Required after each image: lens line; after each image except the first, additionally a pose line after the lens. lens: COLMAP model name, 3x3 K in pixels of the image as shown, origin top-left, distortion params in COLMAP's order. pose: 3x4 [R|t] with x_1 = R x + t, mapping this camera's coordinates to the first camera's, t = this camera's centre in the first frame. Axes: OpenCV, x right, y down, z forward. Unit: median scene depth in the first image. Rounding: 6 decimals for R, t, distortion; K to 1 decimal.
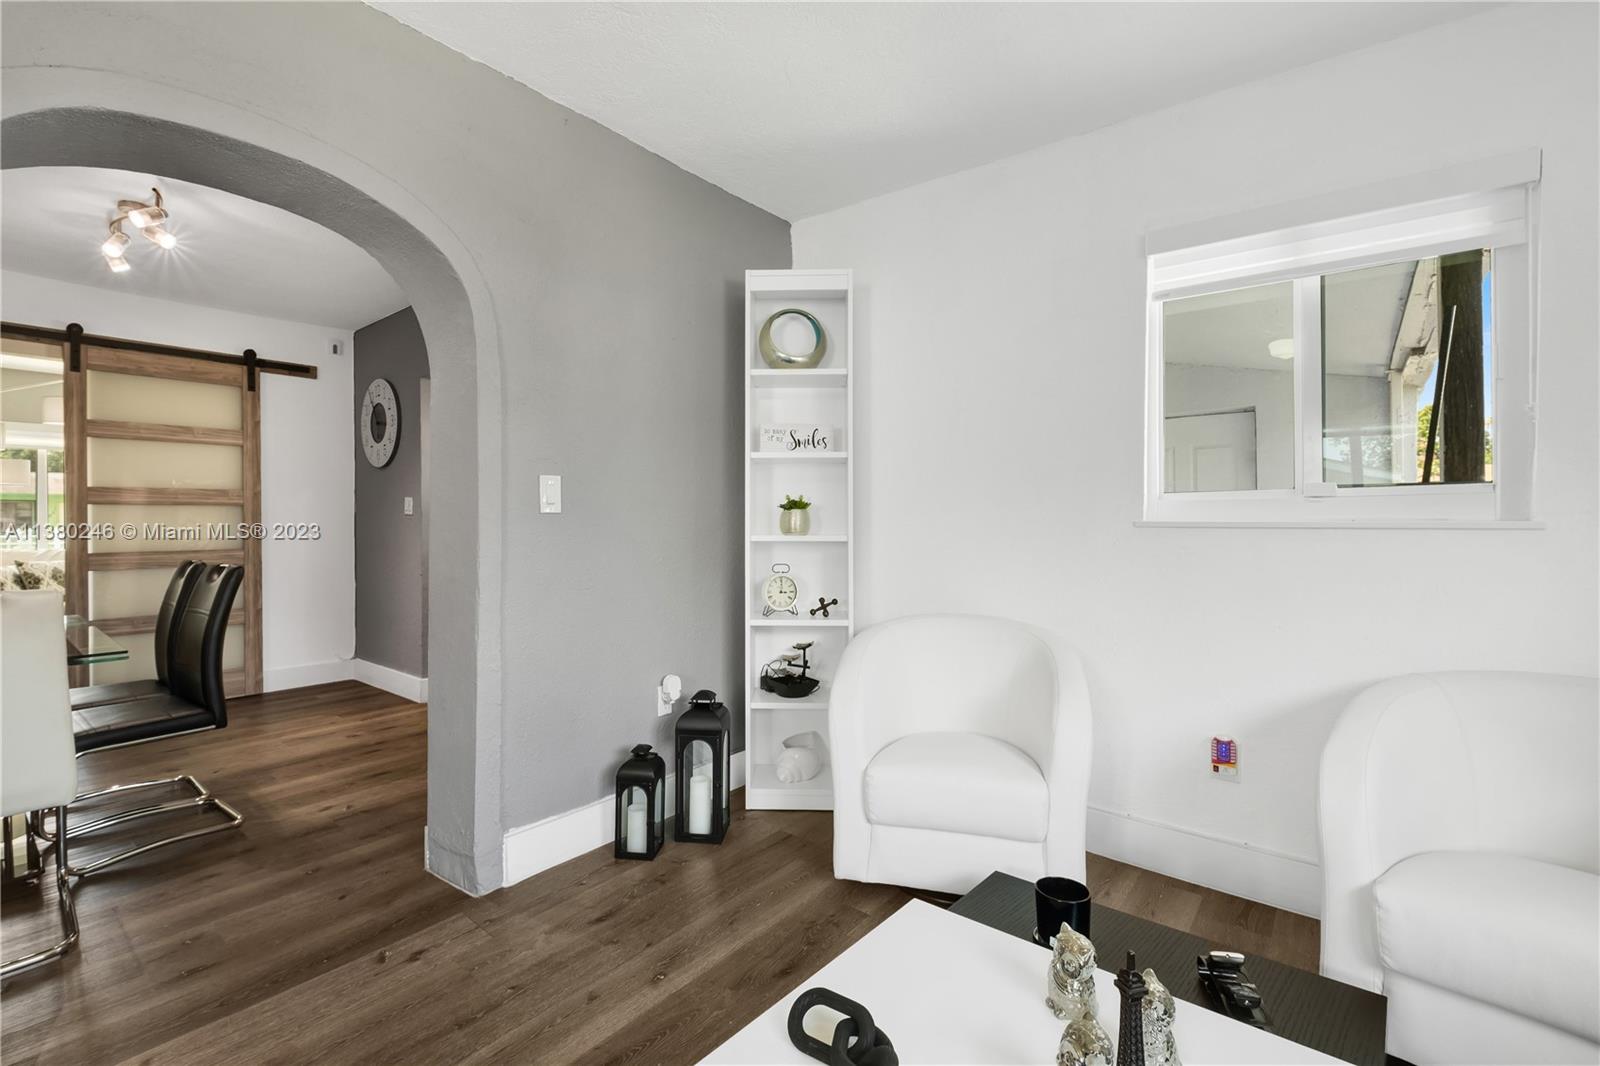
lens RADIAL K [[701.5, 0, 794.1], [0, 701.5, 521.9], [0, 0, 1]] dist [-0.000380, 0.000200]
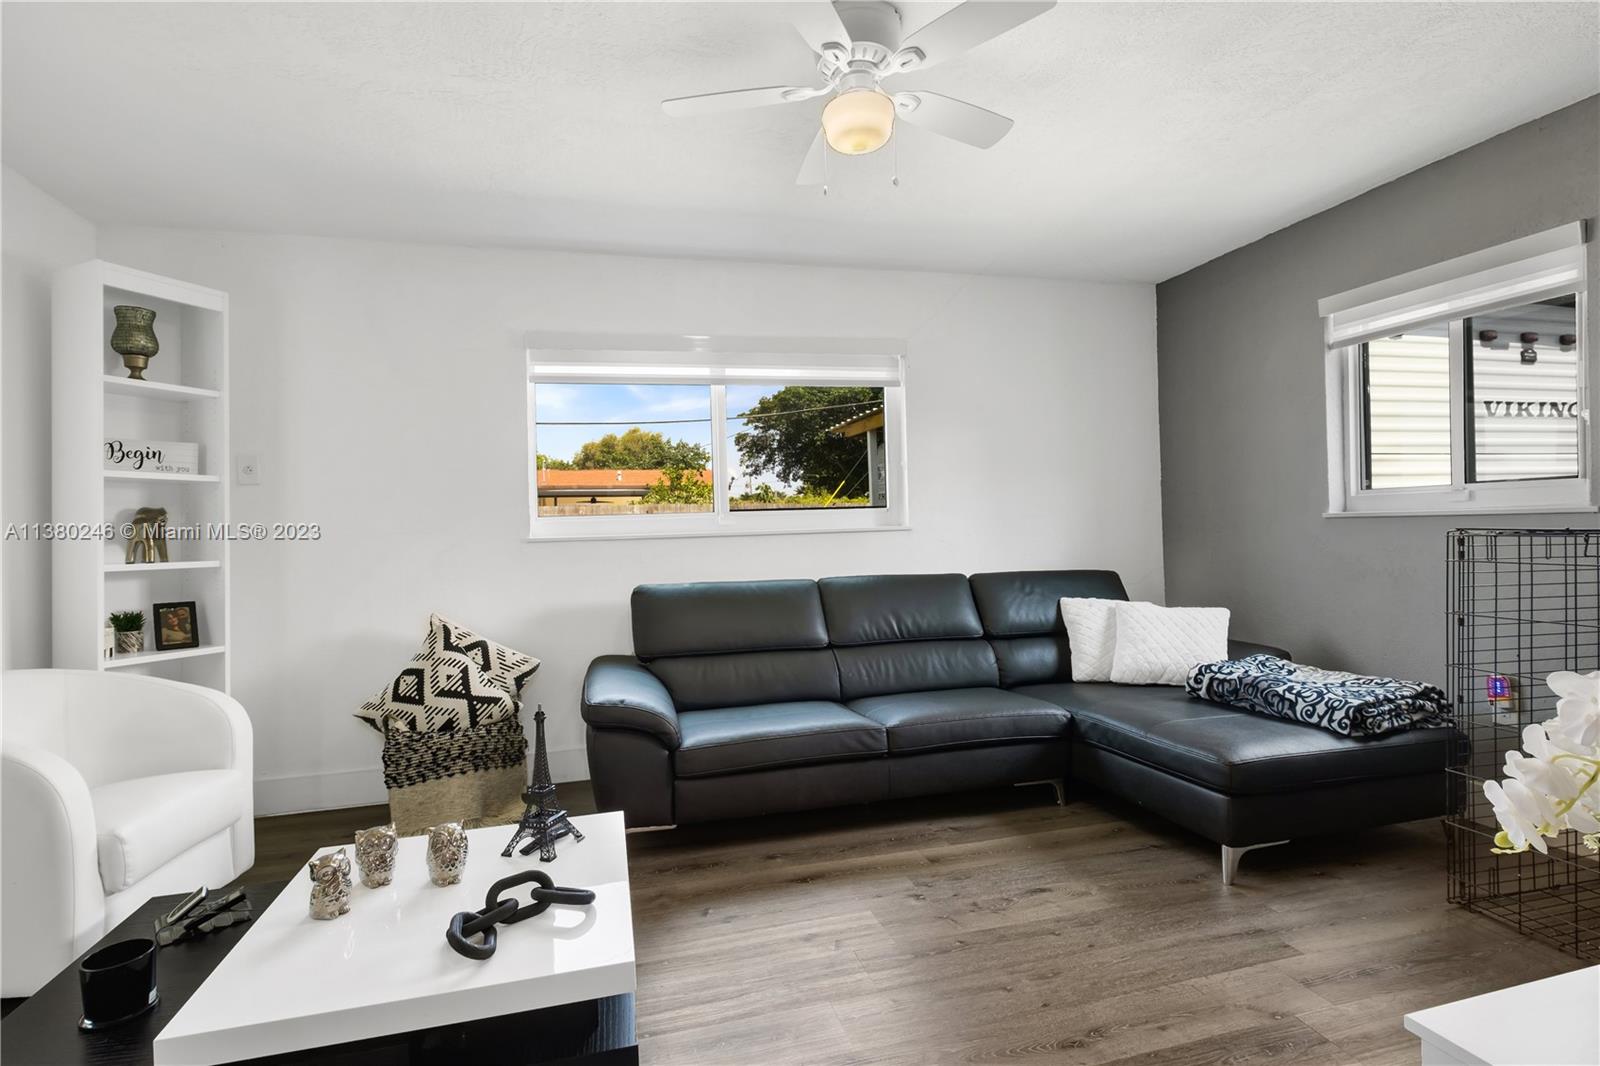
lens RADIAL K [[763.5, 0, 798.3], [0, 763.5, 521.1], [0, 0, 1]] dist [-0.000622, -0.001053]
pose [[-0.808984, 0.023957, 0.587343, -0.567872], [0.026203, 0.999646, -0.004683, -0.011030], [-0.587247, 0.011602, -0.809325, 1.512679]]
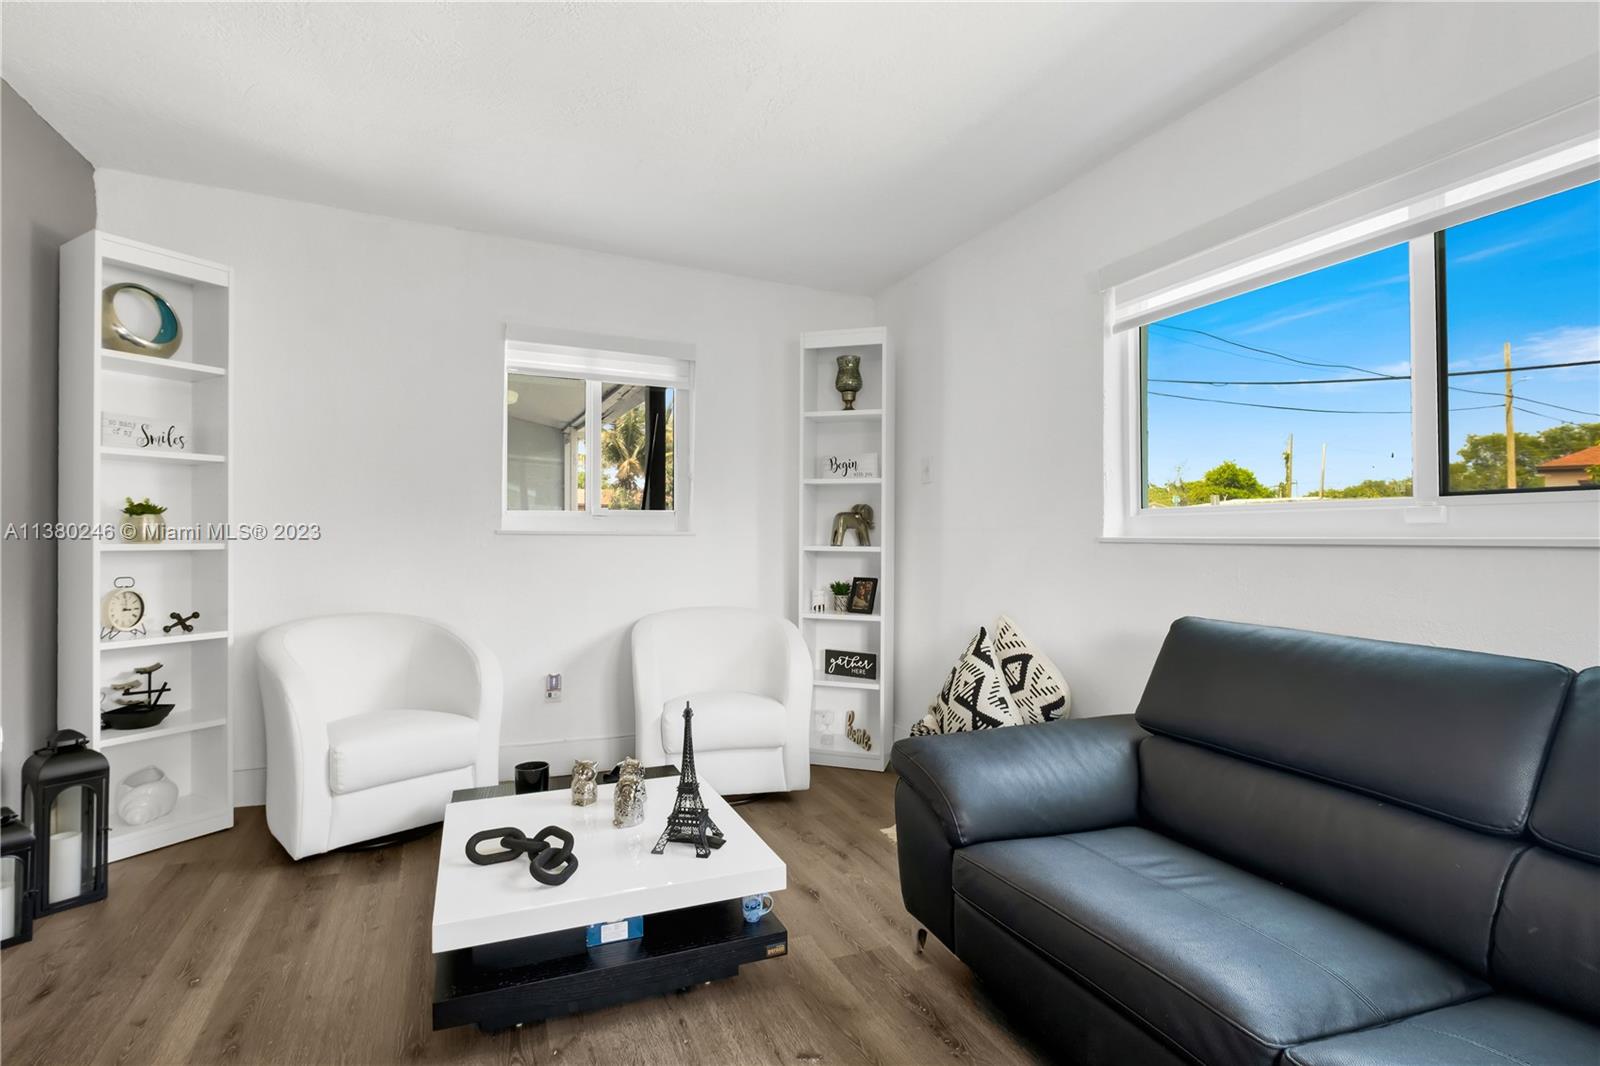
lens RADIAL K [[763.5, 0, 798.3], [0, 763.5, 521.1], [0, 0, 1]] dist [-0.000622, -0.001053]
pose [[0.445688, 0.016697, 0.895033, -0.491768], [-0.006621, 0.999860, -0.015356, 0.000017], [-0.895164, 0.000918, 0.445736, -0.162576]]
